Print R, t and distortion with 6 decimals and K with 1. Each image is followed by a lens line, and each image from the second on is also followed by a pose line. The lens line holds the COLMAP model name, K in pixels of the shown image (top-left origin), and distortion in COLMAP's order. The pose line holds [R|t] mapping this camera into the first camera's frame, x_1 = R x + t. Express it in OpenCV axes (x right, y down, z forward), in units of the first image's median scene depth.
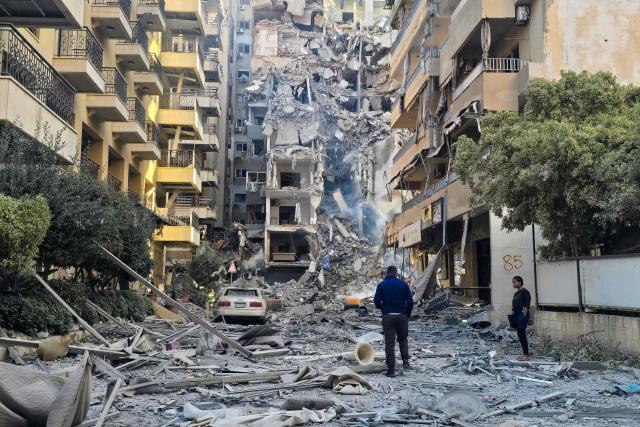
lens RADIAL K [[718.5, 0, 309.2], [0, 718.5, 213.9], [0, 0, 1]] dist [0.114319, 0.000000]
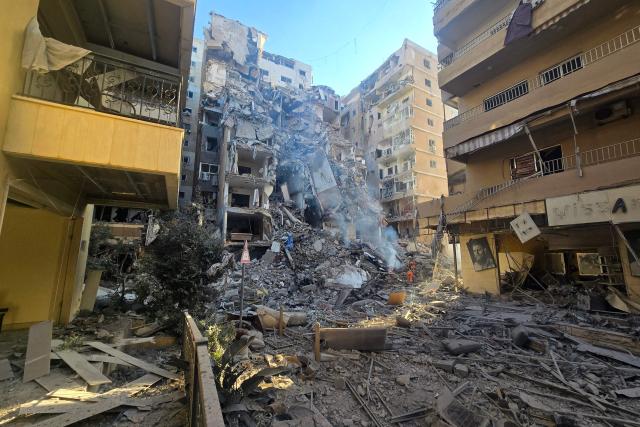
lens RADIAL K [[266.1, 0, 322.1], [0, 266.1, 215.3], [0, 0, 1]] dist [-0.003147, 0.000749]
pose [[0.894832, 0.055758, 0.442906, -0.106810], [-0.042655, 0.998309, -0.039500, 0.037940], [-0.444360, 0.016454, 0.895697, 0.589471]]
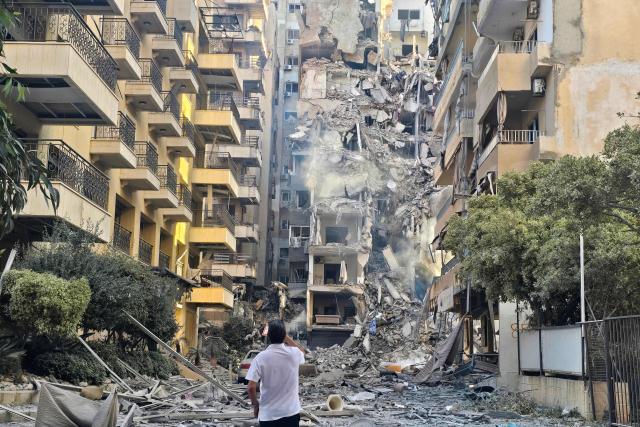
lens RADIAL K [[863.0, 0, 308.6], [0, 863.0, 250.0], [0, 0, 1]] dist [0.183669, 0.000000]
pose [[0.996400, 0.004349, -0.084670, 0.033796], [-0.005854, 0.999829, -0.017525, -0.009678], [0.084580, 0.017957, 0.996255, -0.107153]]
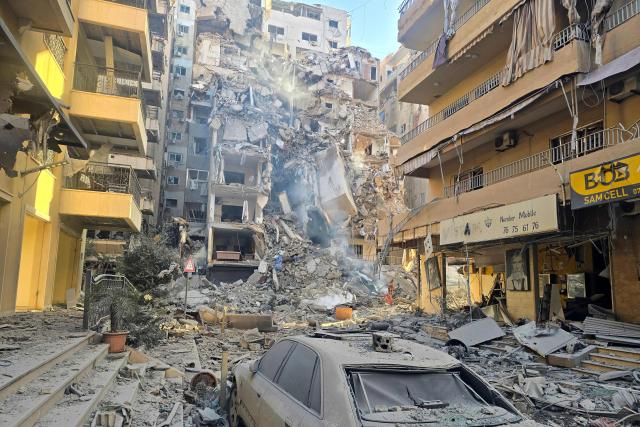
lens RADIAL K [[436.8, 0, 325.8], [0, 436.8, 238.8], [0, 0, 1]] dist [0.040777, -0.013535]
pose [[0.961003, 0.044392, 0.272953, -0.071567], [-0.046084, 0.998938, -0.000212, 0.031709], [-0.272672, -0.012375, 0.962027, 0.406531]]
